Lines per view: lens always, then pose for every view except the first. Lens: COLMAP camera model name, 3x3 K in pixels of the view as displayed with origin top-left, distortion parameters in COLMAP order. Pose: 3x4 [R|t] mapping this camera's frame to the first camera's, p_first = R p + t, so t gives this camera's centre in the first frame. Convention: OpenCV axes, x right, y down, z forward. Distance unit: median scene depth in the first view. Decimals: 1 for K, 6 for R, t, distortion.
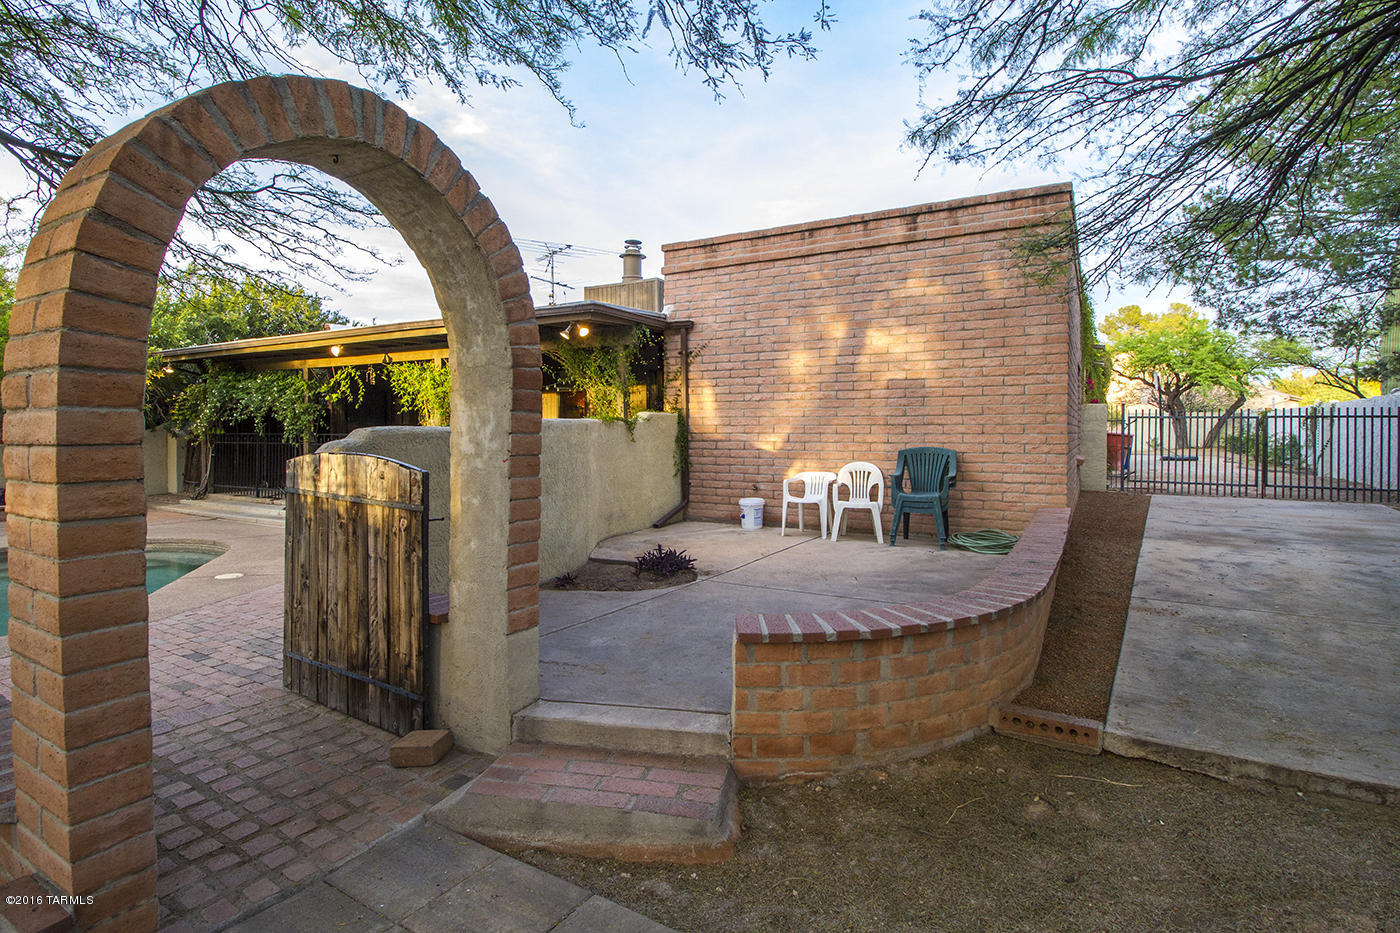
lens RADIAL K [[697.8, 0, 682.6], [0, 697.8, 435.9], [0, 0, 1]] dist [-0.001118, -0.006927]
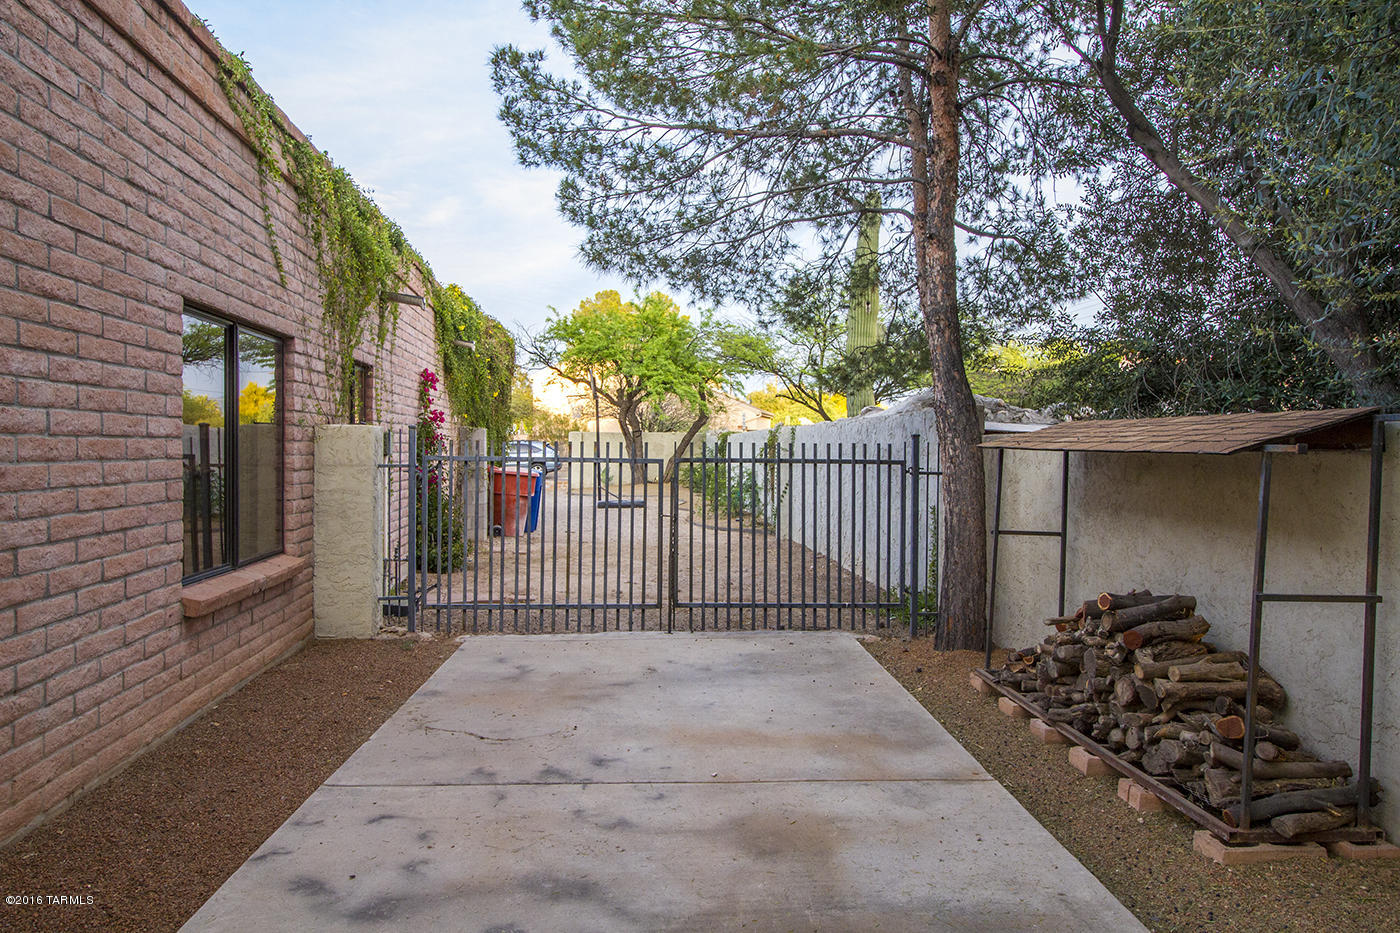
lens RADIAL K [[982.6, 0, 704.6], [0, 982.6, 459.1], [0, 0, 1]] dist [0.008565, -0.001249]
pose [[0.795003, -0.003061, 0.606598, 0.606078], [-0.000110, 0.999987, 0.005190, -0.042297], [-0.606605, -0.004193, 0.794992, 0.615751]]
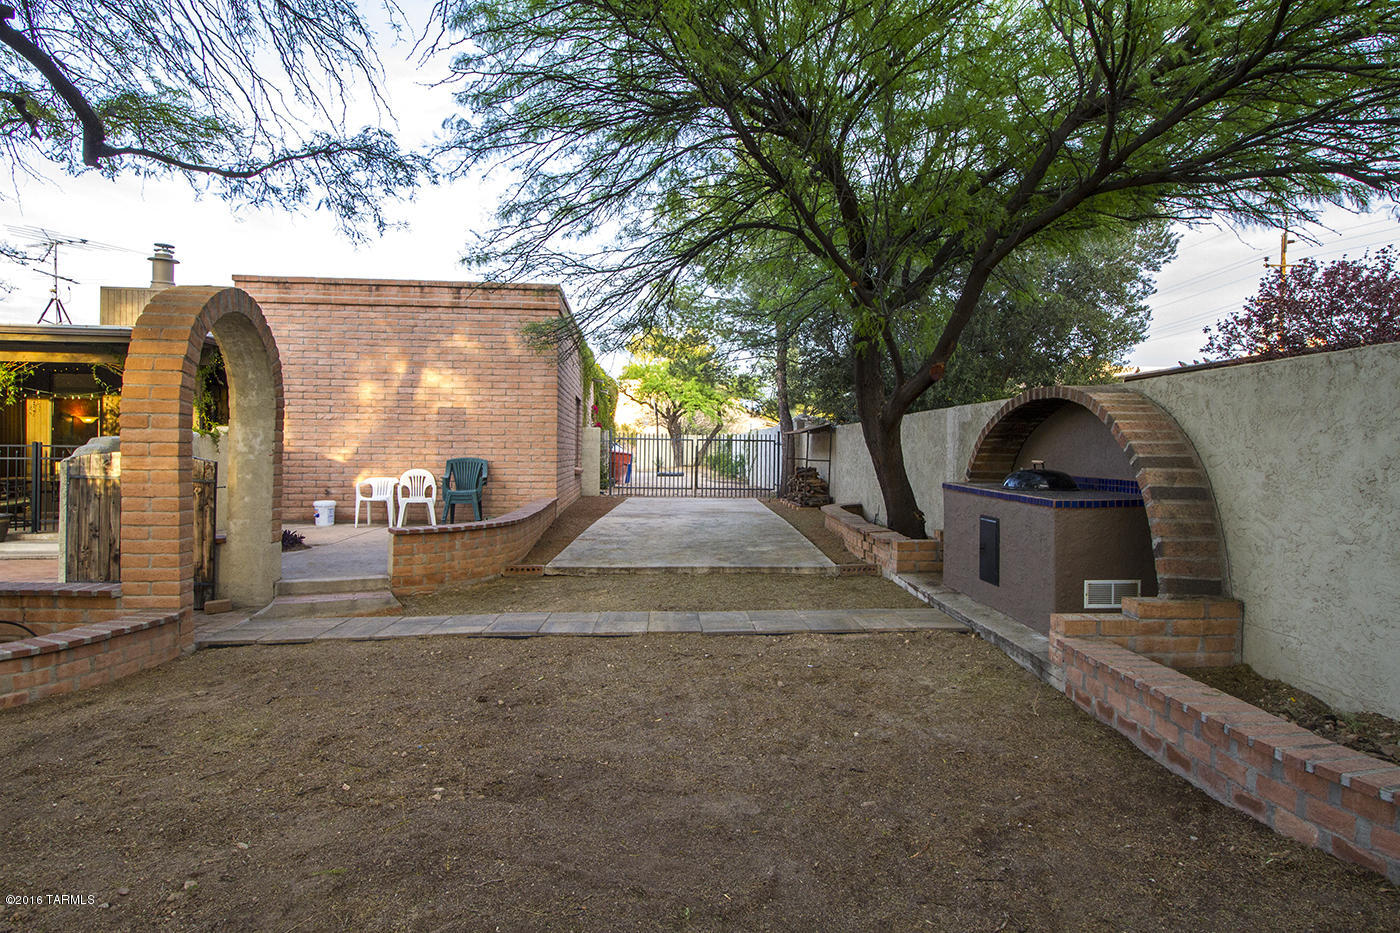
lens RADIAL K [[859.1, 0, 695.9], [0, 859.1, 468.6], [0, 0, 1]] dist [-0.001190, 0.002038]
pose [[0.818965, -0.002412, 0.573839, -0.227952], [-0.006034, 0.999900, 0.012815, 0.011698], [-0.573812, -0.013958, 0.818868, -0.584008]]
